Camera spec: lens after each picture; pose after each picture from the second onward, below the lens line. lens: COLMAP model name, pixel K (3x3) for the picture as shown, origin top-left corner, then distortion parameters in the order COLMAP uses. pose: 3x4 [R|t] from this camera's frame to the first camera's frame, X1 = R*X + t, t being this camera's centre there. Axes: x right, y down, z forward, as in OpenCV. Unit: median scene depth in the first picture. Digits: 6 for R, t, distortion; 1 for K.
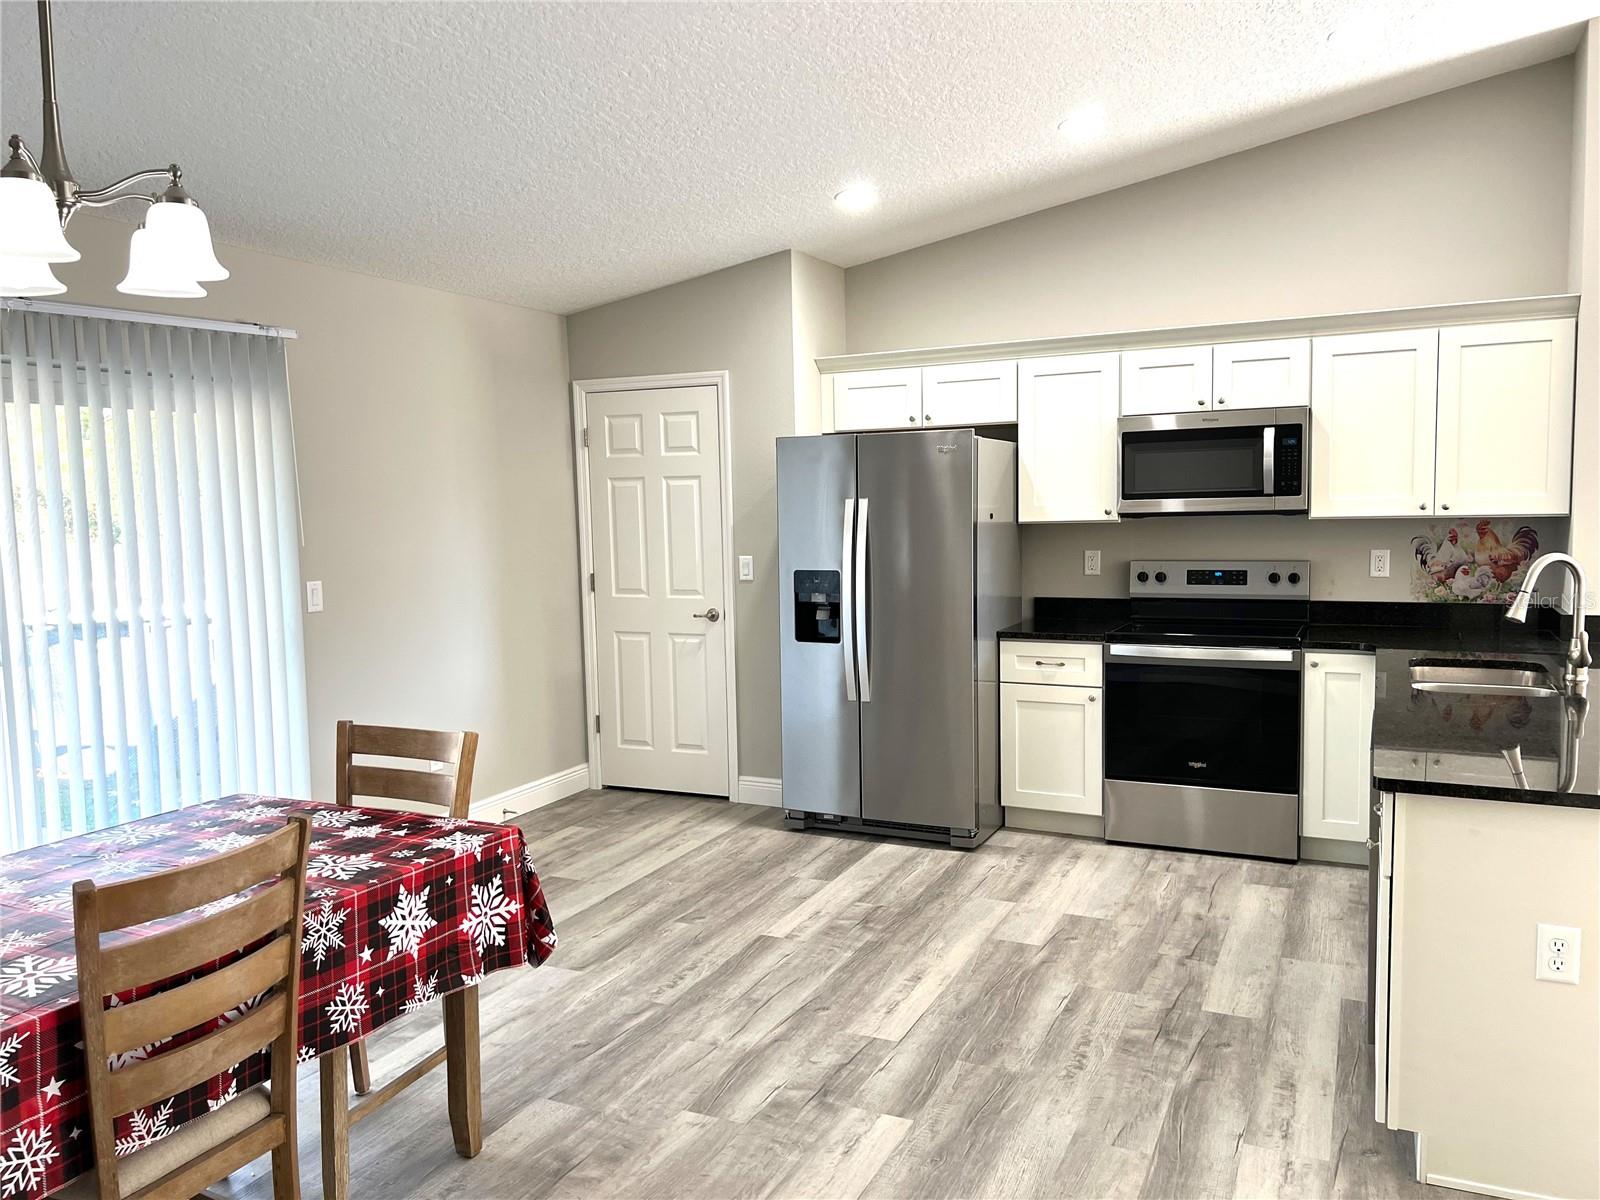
lens RADIAL K [[1192.9, 0, 795.3], [0, 1192.9, 605.9], [0, 0, 1]] dist [0.042668, -0.054782]
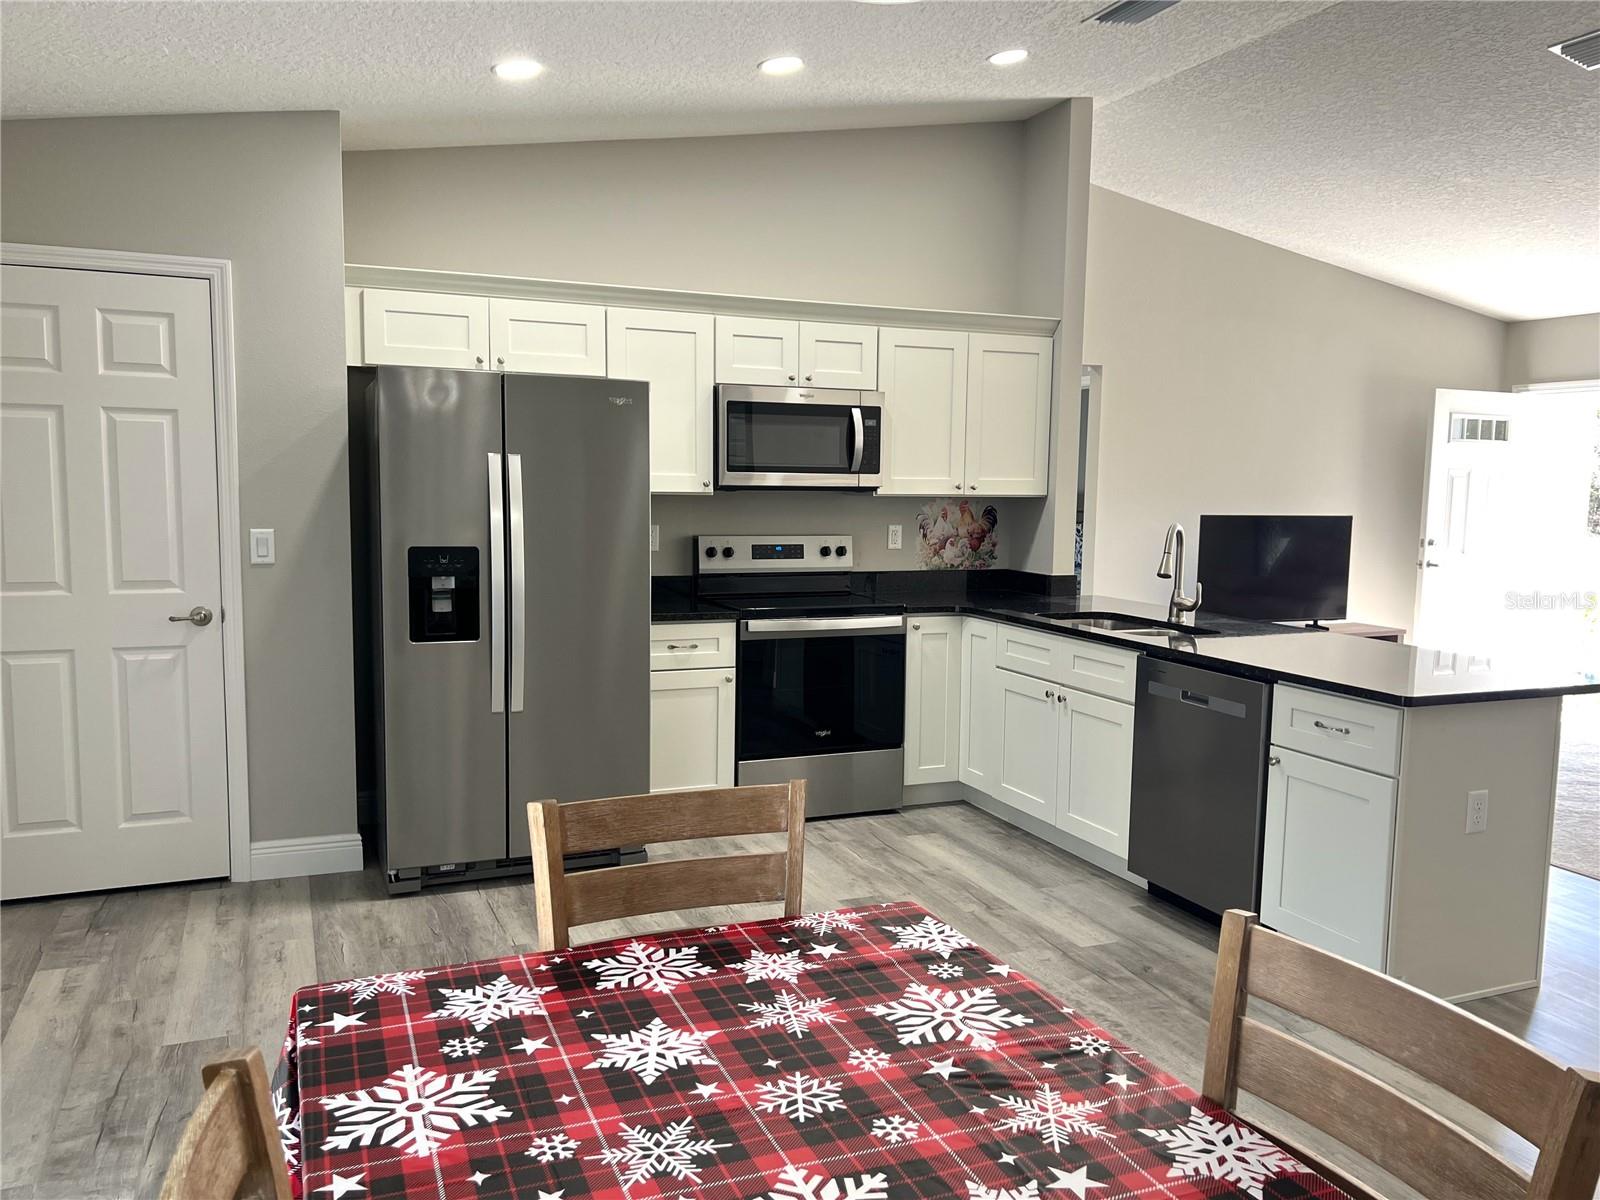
lens RADIAL K [[1217.3, 0, 800.1], [0, 1217.3, 606.1], [0, 0, 1]] dist [0.114997, -0.195676]
pose [[0.652020, -0.044851, 0.756874, -0.459572], [0.039242, 0.998907, 0.025388, -0.003216], [-0.757186, 0.013148, 0.653067, 0.335508]]
